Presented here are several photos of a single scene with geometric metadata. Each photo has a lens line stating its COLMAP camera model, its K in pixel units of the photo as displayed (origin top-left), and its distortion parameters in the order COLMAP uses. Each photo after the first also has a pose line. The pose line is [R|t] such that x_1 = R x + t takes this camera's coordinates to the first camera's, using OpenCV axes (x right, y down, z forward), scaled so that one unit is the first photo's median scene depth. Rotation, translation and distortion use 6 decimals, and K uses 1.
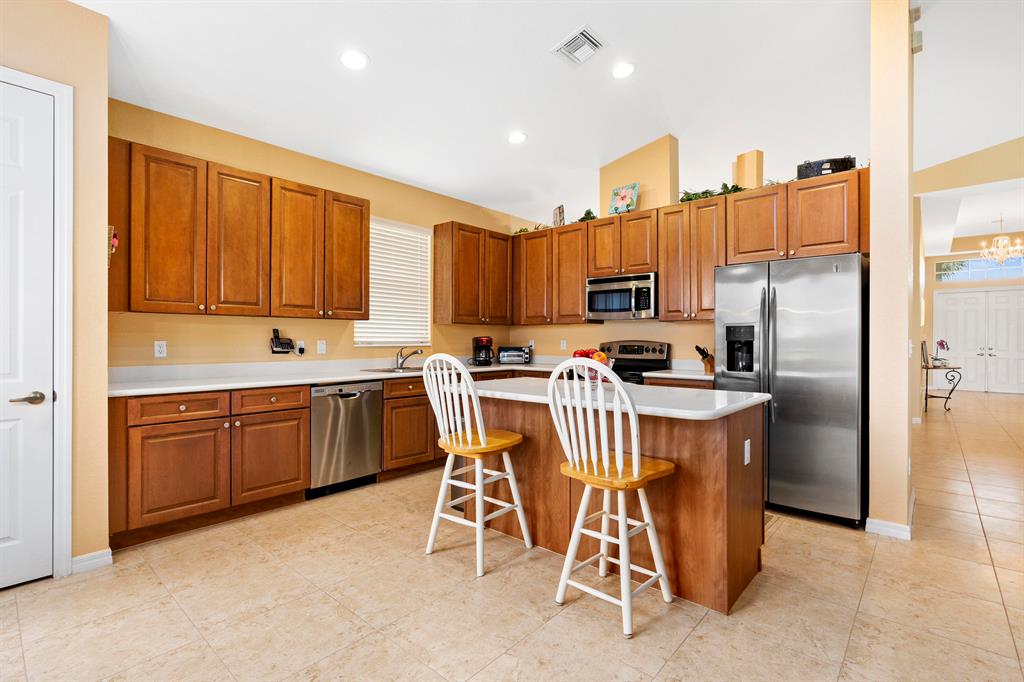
lens RADIAL K [[466.6, 0, 512.1], [0, 466.6, 340.2], [0, 0, 1]] dist [-0.007430, 0.002869]
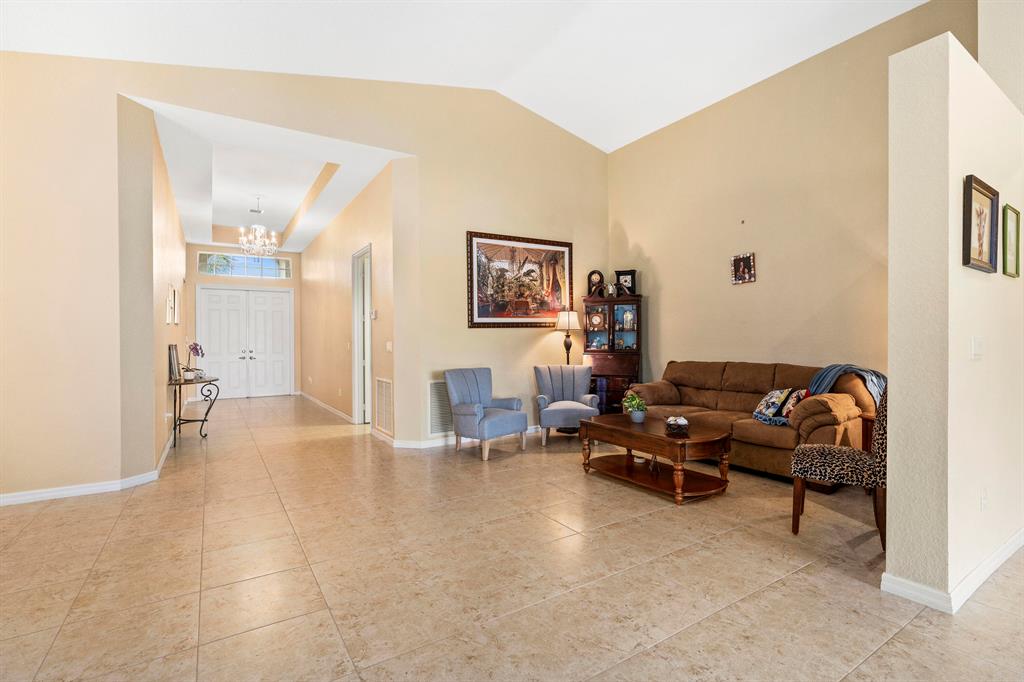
lens RADIAL K [[466.6, 0, 517.3], [0, 466.6, 342.6], [0, 0, 1]] dist [-0.007430, 0.002869]
pose [[0.252664, -0.008772, 0.967514, 0.262091], [0.007127, 0.999949, 0.007205, -0.001798], [-0.967528, 0.005075, 0.252713, 0.247598]]
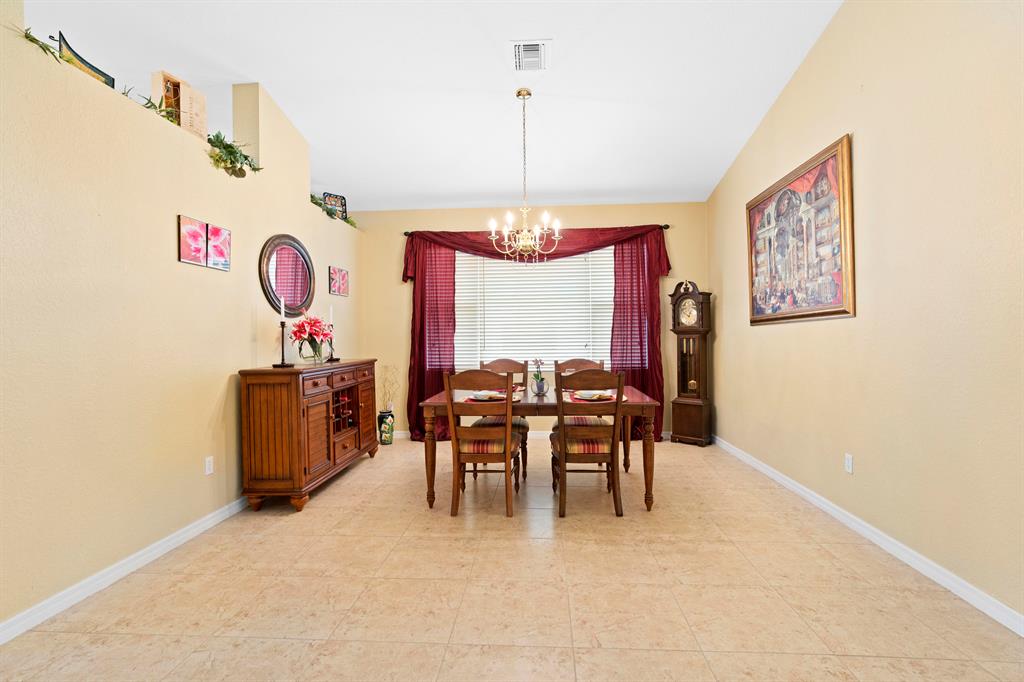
lens RADIAL K [[466.6, 0, 507.8], [0, 466.6, 340.0], [0, 0, 1]] dist [-0.007430, 0.002869]
pose [[0.615966, -0.007595, -0.787736, 1.091761], [0.016048, 0.999867, 0.002908, 0.000655], [0.787610, -0.014433, 0.616006, 0.649374]]
